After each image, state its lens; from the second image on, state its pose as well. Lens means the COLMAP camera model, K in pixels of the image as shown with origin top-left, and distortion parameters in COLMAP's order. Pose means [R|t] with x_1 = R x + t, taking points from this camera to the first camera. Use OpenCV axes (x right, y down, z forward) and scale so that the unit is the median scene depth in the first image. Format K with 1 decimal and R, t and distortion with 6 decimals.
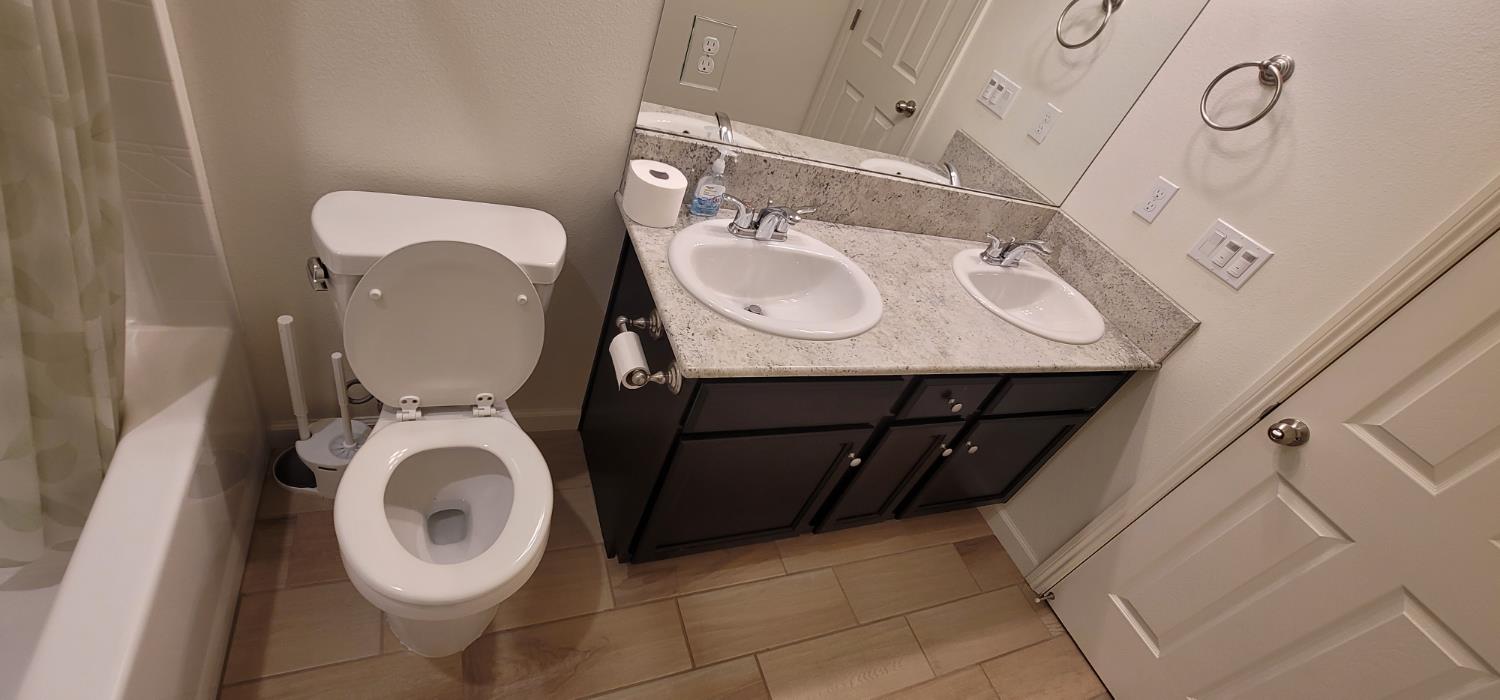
lens RADIAL K [[611.0, 0, 772.4], [0, 611.0, 342.7], [0, 0, 1]] dist [-0.000394, -0.000018]
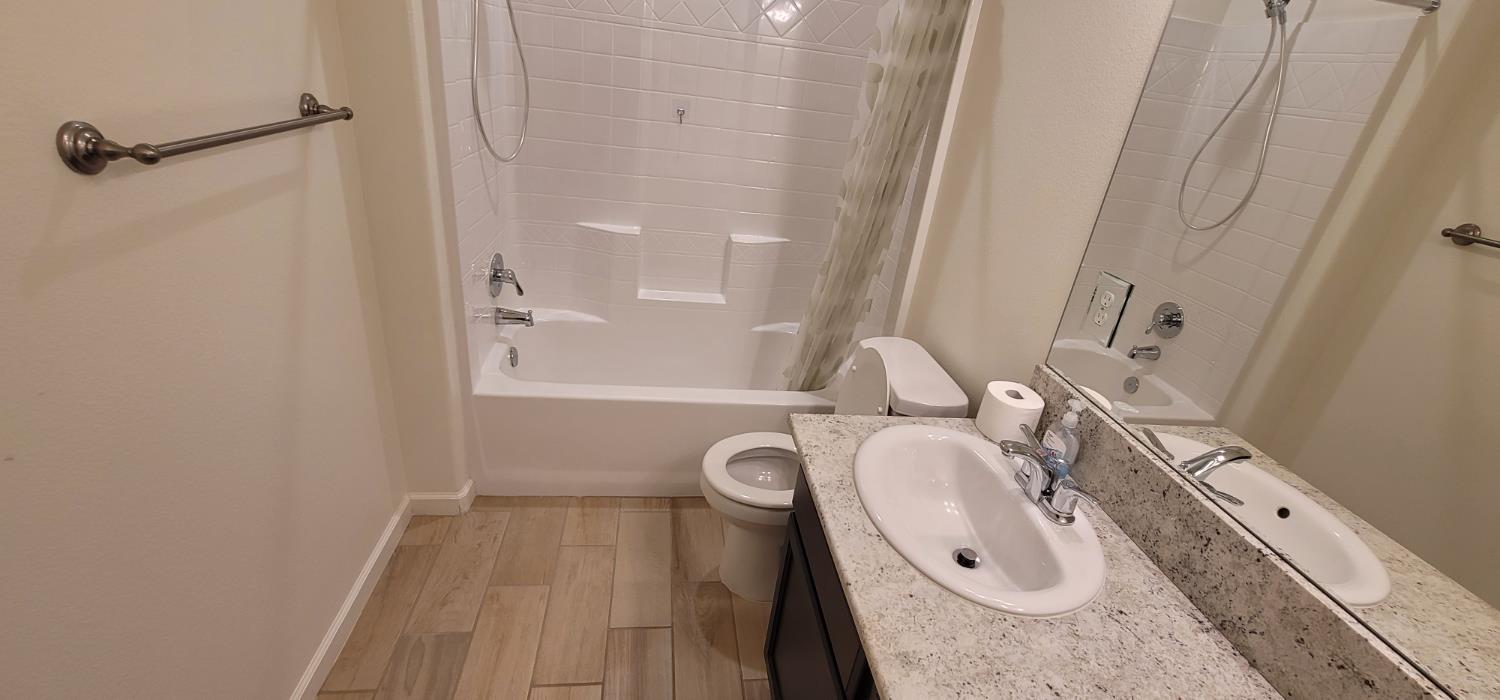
lens RADIAL K [[611.0, 0, 772.4], [0, 611.0, 342.7], [0, 0, 1]] dist [-0.000394, -0.000018]
pose [[-0.154275, 0.054579, -0.986519, 0.796926], [-0.758707, 0.633048, 0.153672, -0.157204], [0.632901, 0.772186, -0.056254, 0.645932]]
